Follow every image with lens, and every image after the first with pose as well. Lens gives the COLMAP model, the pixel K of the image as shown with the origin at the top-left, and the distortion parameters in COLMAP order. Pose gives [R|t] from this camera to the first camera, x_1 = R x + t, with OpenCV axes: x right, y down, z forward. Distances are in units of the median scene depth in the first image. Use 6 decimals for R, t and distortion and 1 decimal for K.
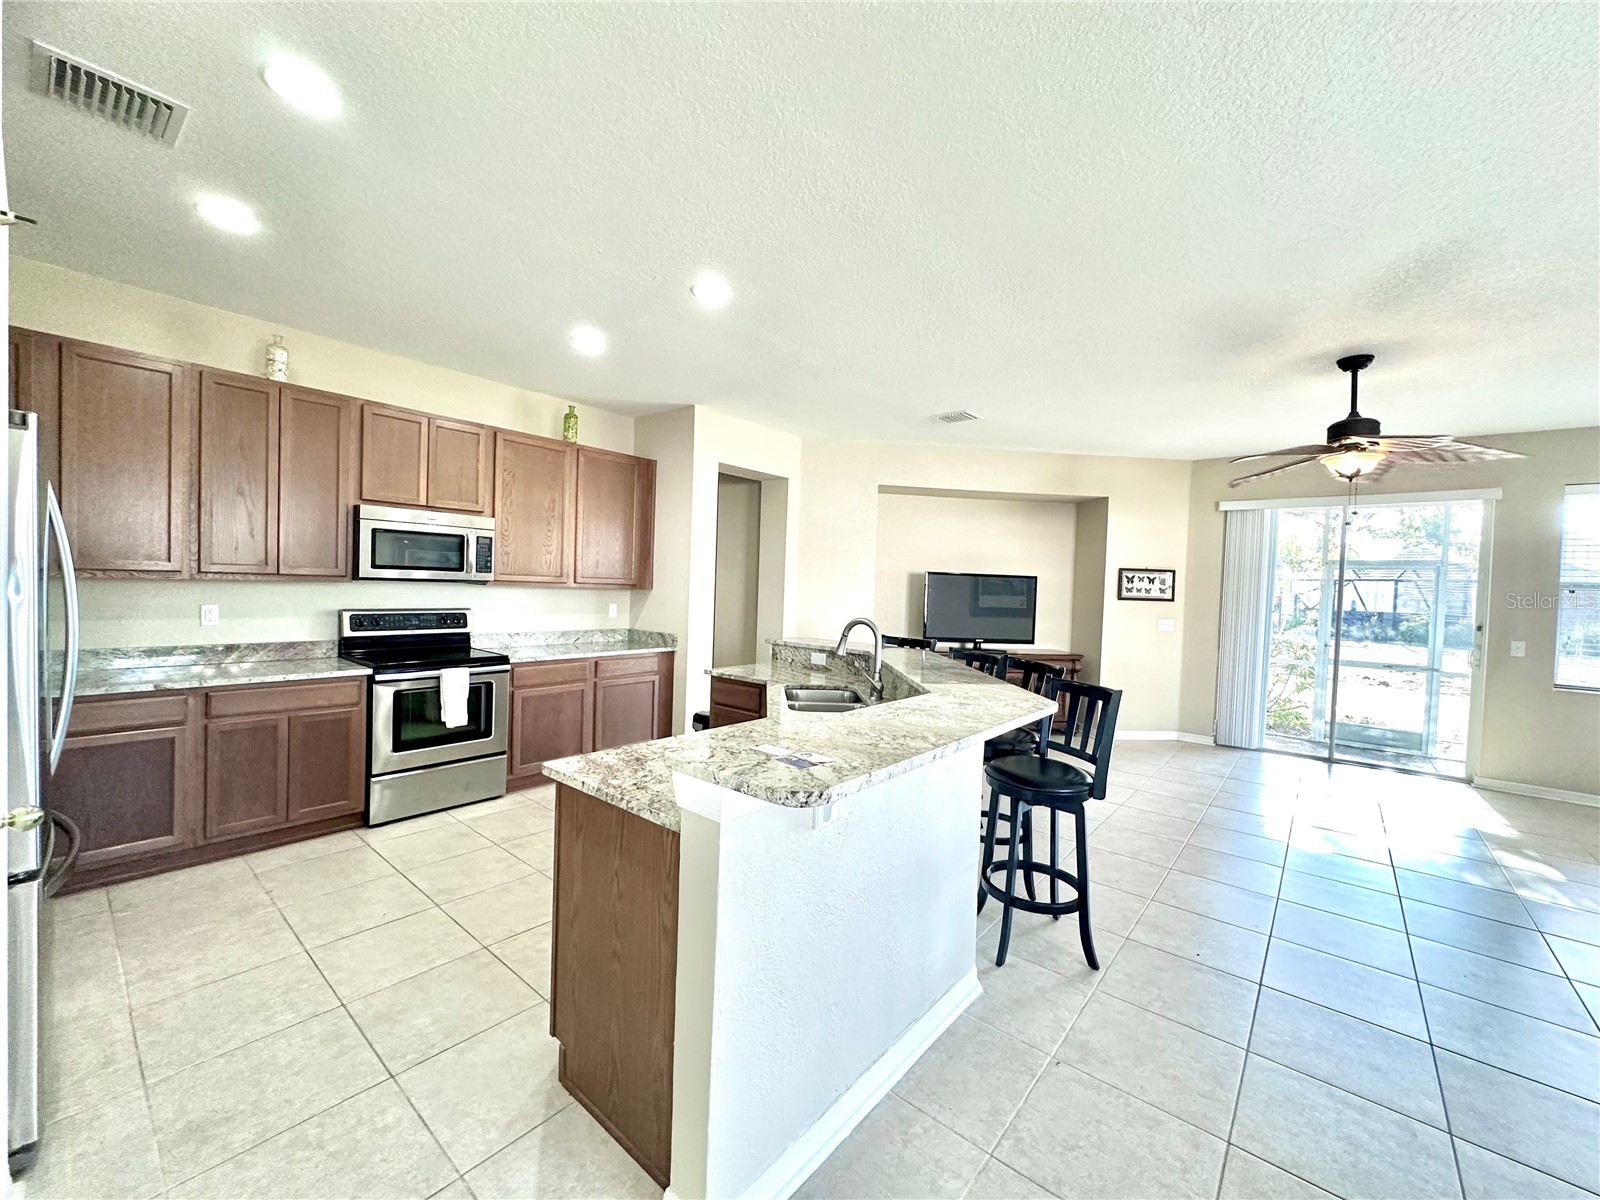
lens RADIAL K [[637.2, 0, 800.0], [0, 637.2, 600.0], [0, 0, 1]] dist [0.002554, -0.000094]
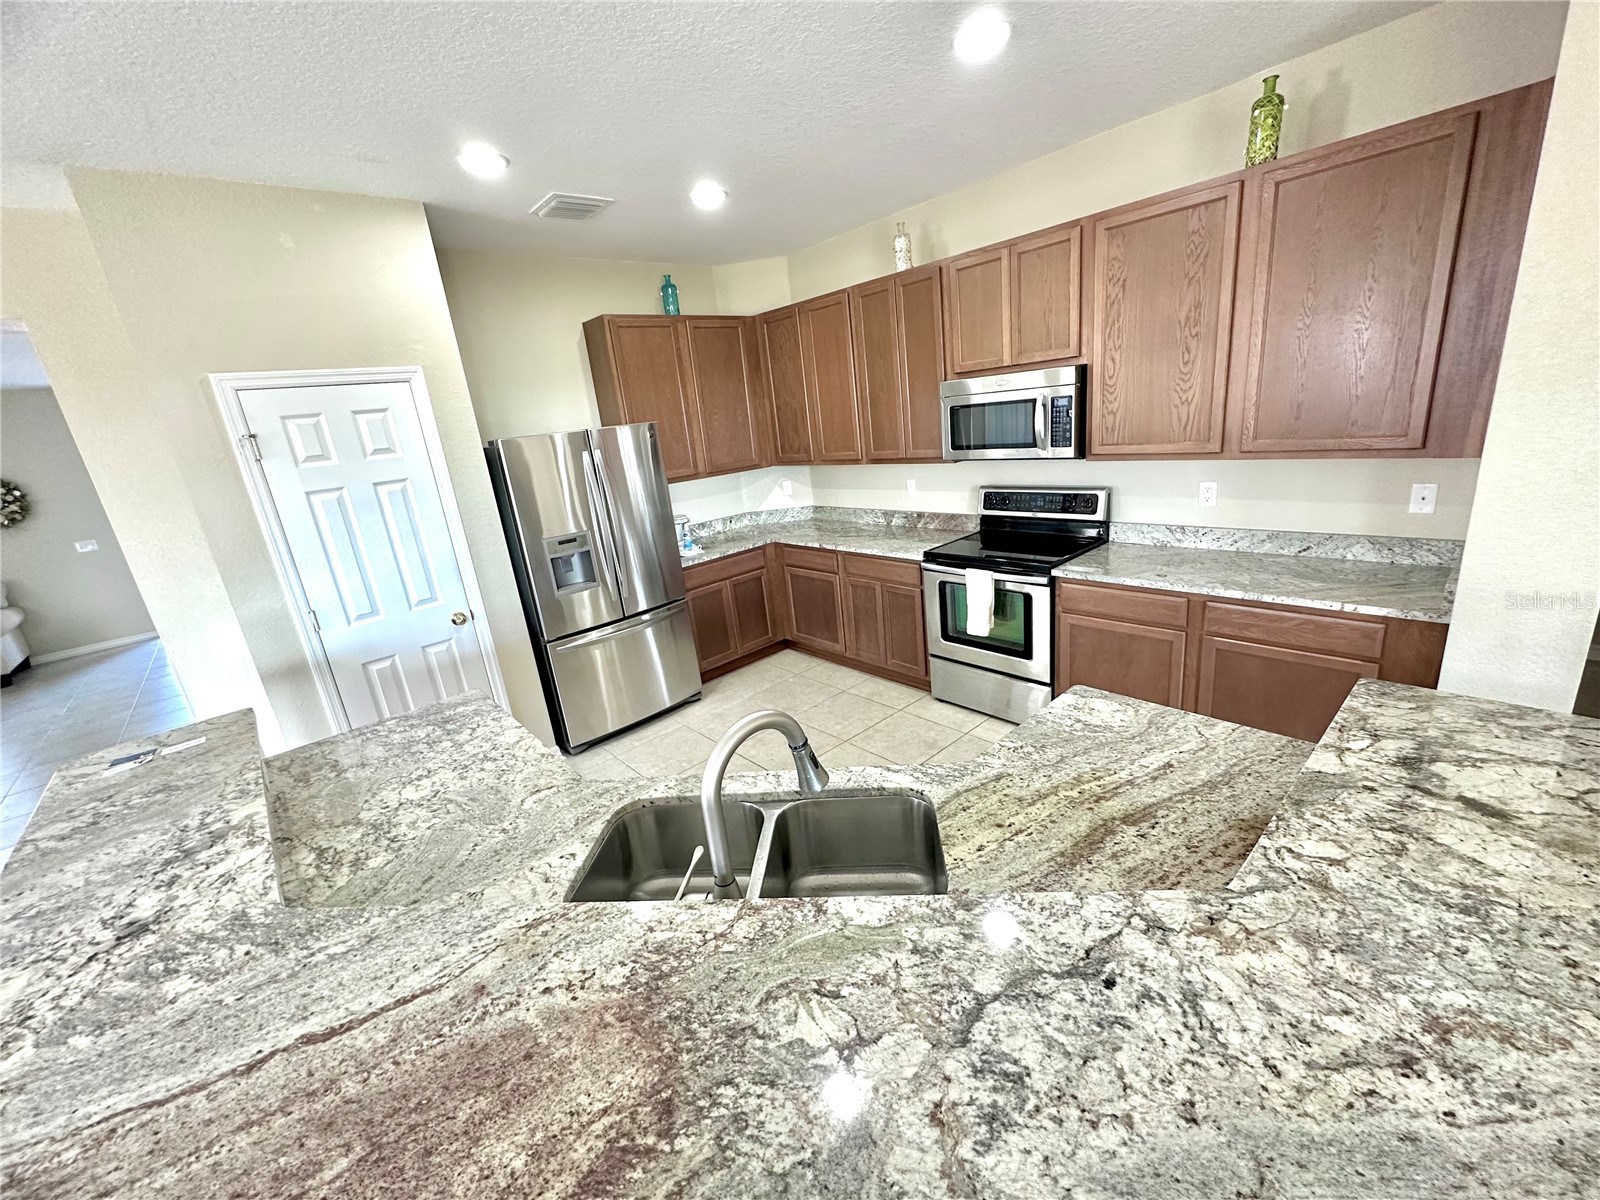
lens RADIAL K [[637.2, 0, 800.0], [0, 637.2, 600.0], [0, 0, 1]] dist [0.002554, -0.000094]
pose [[-0.152499, 0.267186, -0.951502, 0.311607], [0.078733, 0.962987, 0.257792, -0.090370], [0.985163, -0.035601, -0.167891, 0.864169]]
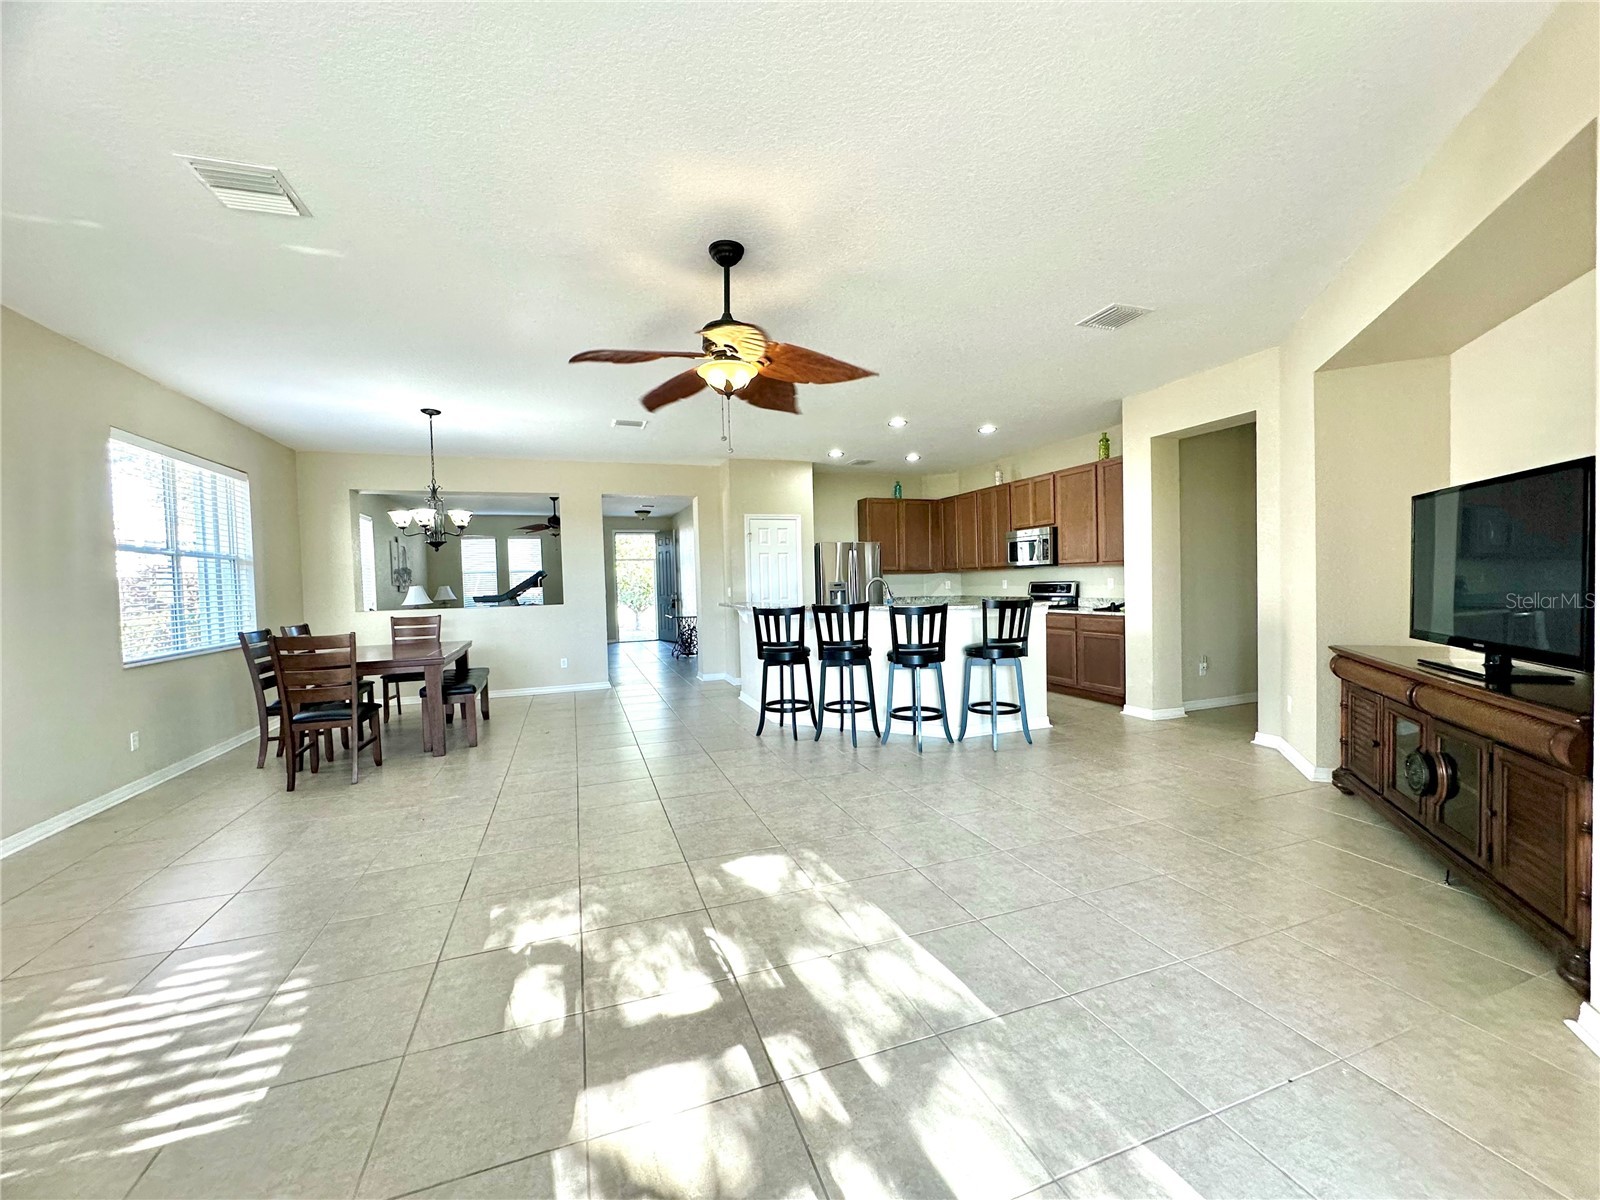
lens RADIAL K [[637.2, 0, 800.0], [0, 637.2, 600.0], [0, 0, 1]] dist [0.002554, -0.000094]
pose [[-0.504411, 0.002731, -0.863460, 1.392331], [-0.013509, 0.999848, 0.011054, 0.058540], [0.863358, 0.017240, -0.504297, 1.364342]]
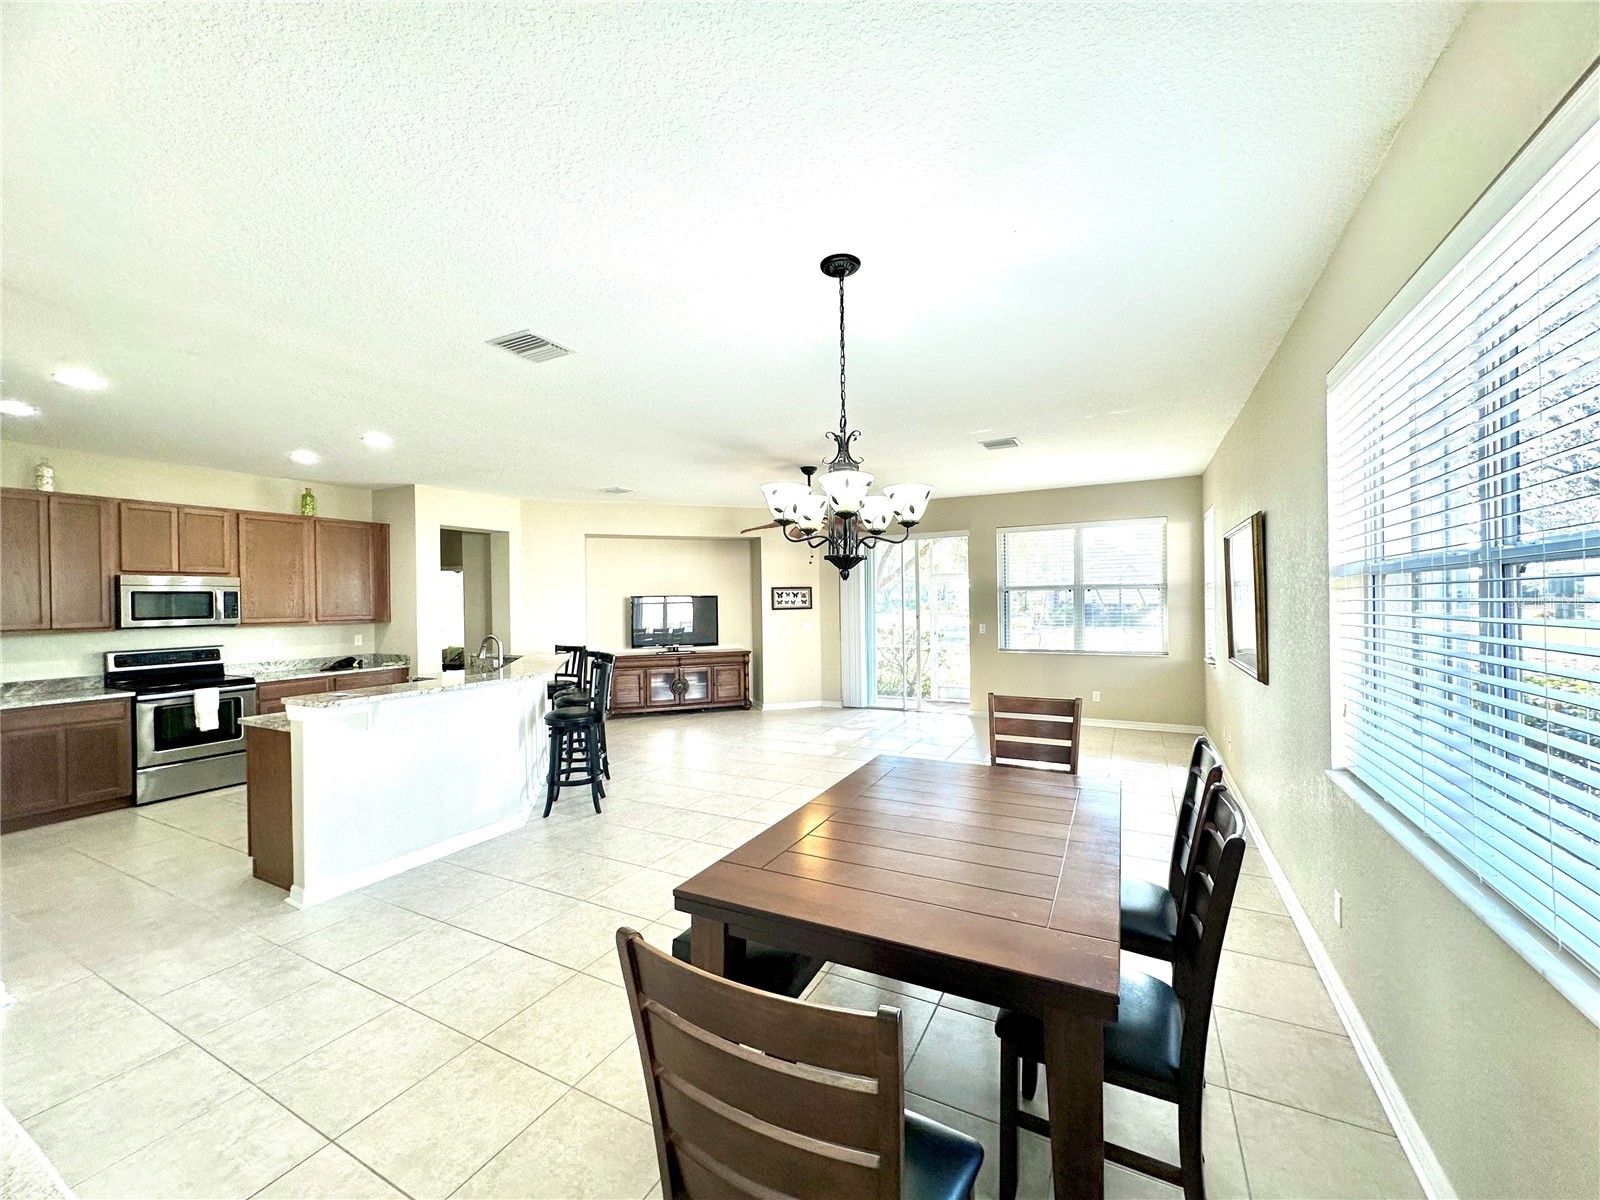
lens RADIAL K [[637.2, 0, 800.0], [0, 637.2, 600.0], [0, 0, 1]] dist [0.002554, -0.000094]
pose [[0.975918, -0.049050, 0.212553, 0.417671], [0.053551, 0.998445, -0.015464, 0.004735], [-0.211464, 0.026474, 0.977027, -0.613594]]
